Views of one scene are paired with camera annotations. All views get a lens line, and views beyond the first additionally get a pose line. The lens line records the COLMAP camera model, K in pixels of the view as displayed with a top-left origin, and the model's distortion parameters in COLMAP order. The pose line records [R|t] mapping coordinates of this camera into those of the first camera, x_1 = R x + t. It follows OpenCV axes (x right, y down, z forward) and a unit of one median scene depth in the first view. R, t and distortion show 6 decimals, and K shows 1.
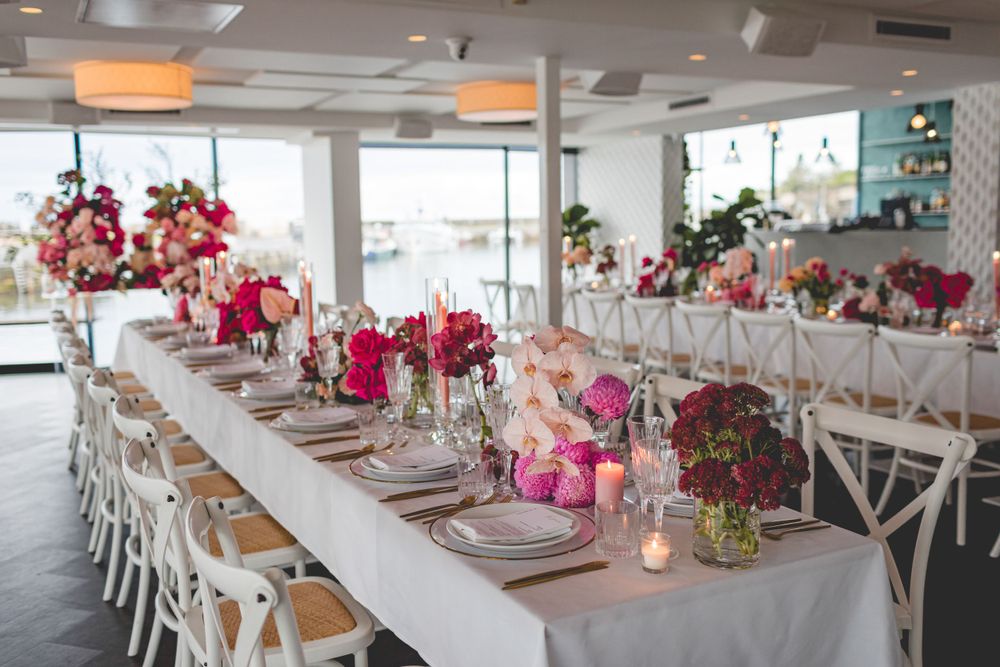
lens RADIAL K [[967.8, 0, 500.0], [0, 967.8, 333.5], [0, 0, 1]] dist [0.004867, -0.004848]
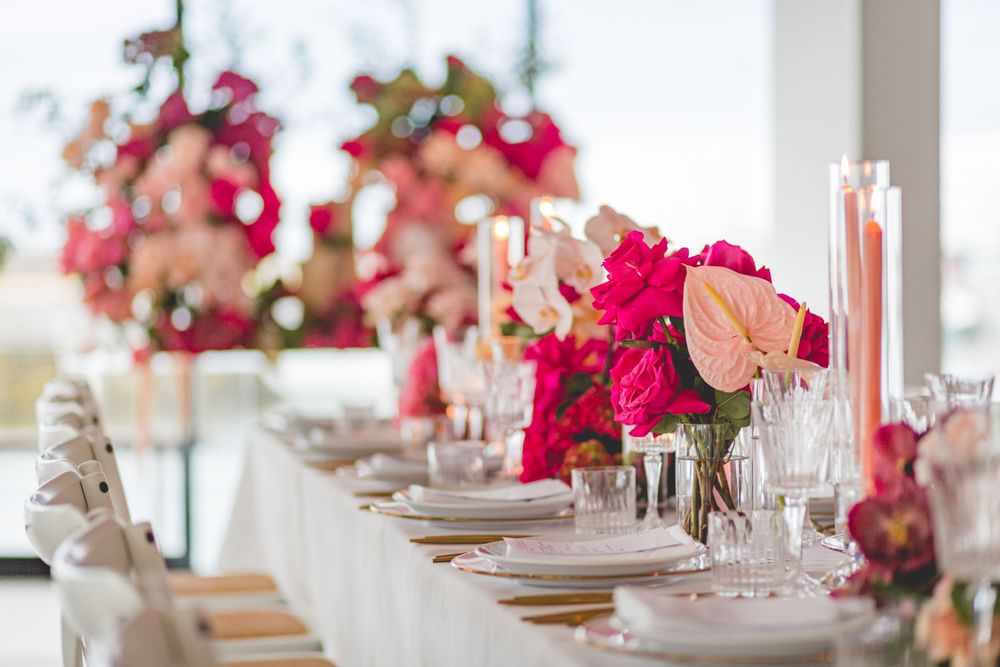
lens RADIAL K [[2546.8, 0, 500.0], [0, 2546.8, 333.5], [0, 0, 1]] dist [0.080000, 0.035458]
pose [[0.957388, 0.019145, -0.288169, -0.046216], [-0.041422, 0.996587, -0.071406, 0.014225], [0.285819, 0.080300, 0.954913, 0.153335]]
